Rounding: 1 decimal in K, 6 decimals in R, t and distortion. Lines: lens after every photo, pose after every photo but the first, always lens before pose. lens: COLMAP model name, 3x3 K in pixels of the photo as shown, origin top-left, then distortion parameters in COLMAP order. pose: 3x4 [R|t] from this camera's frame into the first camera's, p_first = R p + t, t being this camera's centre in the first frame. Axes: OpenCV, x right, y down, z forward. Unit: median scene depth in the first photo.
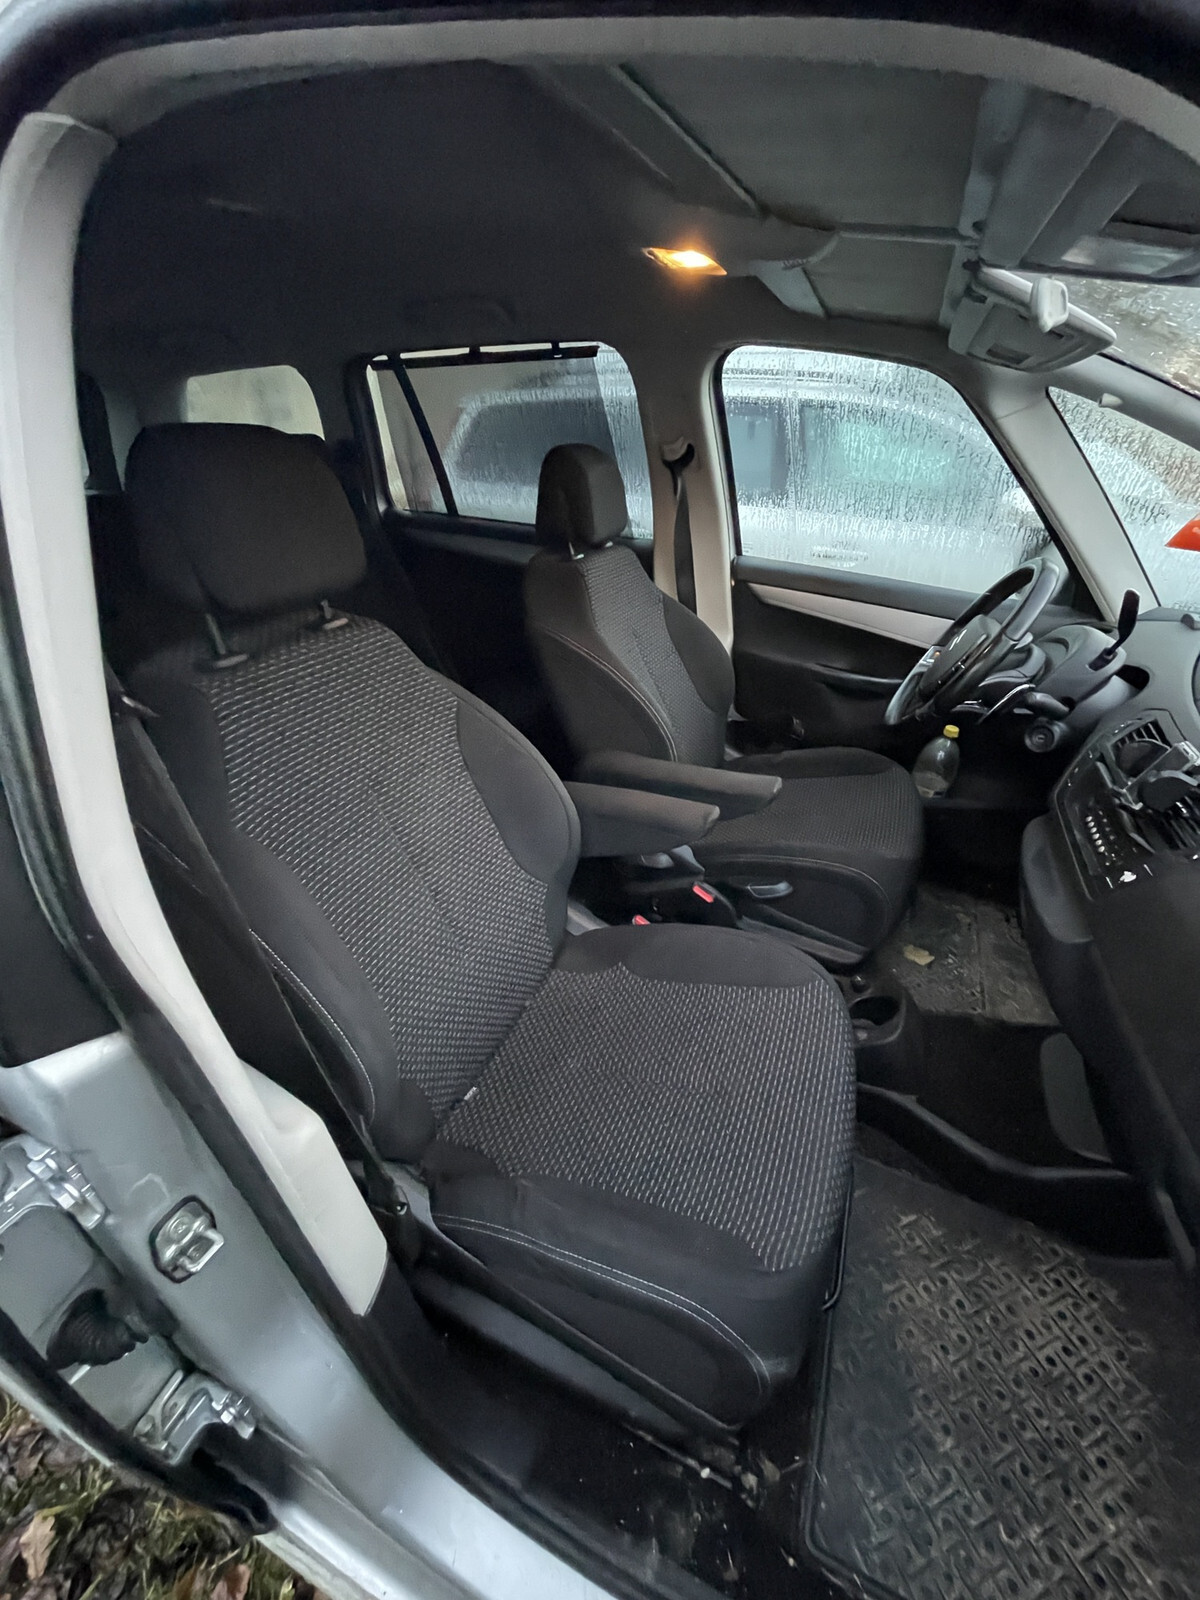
lens RADIAL K [[654.8, 0, 600.0], [0, 654.8, 800.0], [0, 0, 1]] dist [-0.001199, 0.000246]
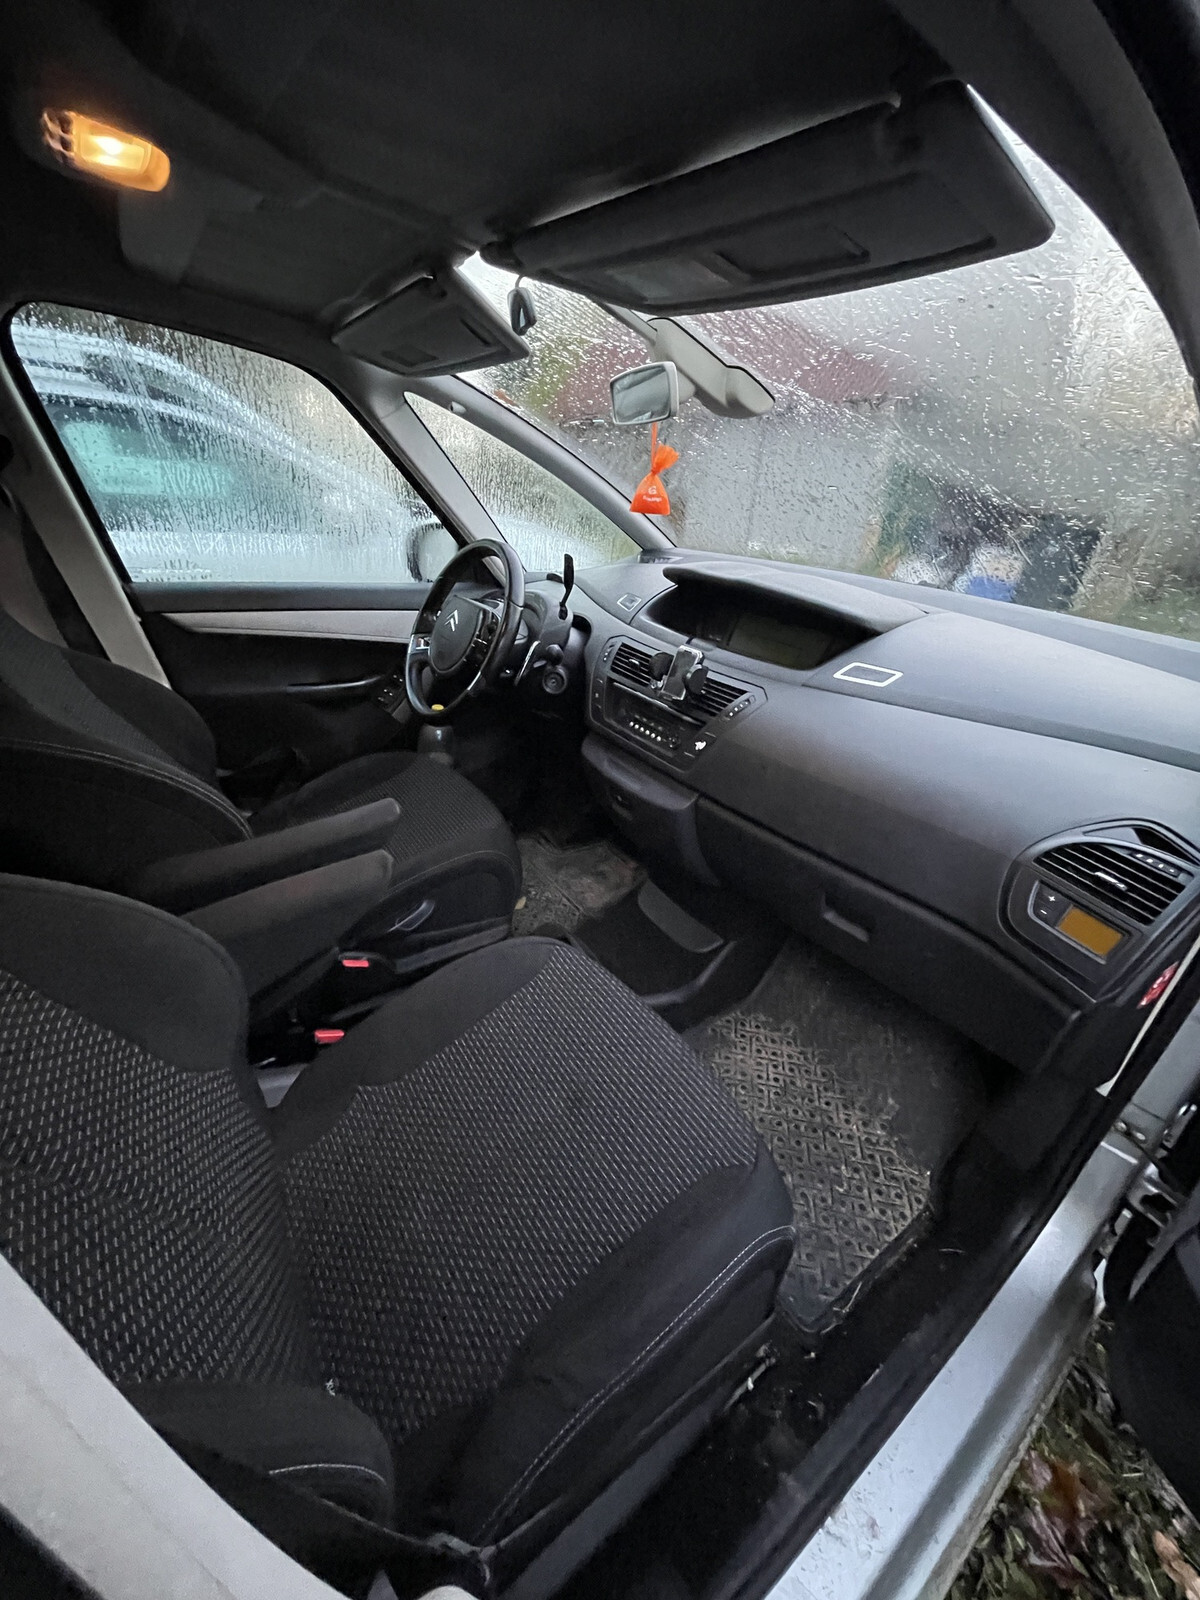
lens RADIAL K [[654.8, 0, 600.0], [0, 654.8, 800.0], [0, 0, 1]] dist [-0.001199, 0.000246]
pose [[0.505401, -0.387214, 0.771126, -0.305074], [0.405492, 0.895417, 0.183864, -0.087242], [-0.761673, 0.219760, 0.609557, 0.239002]]
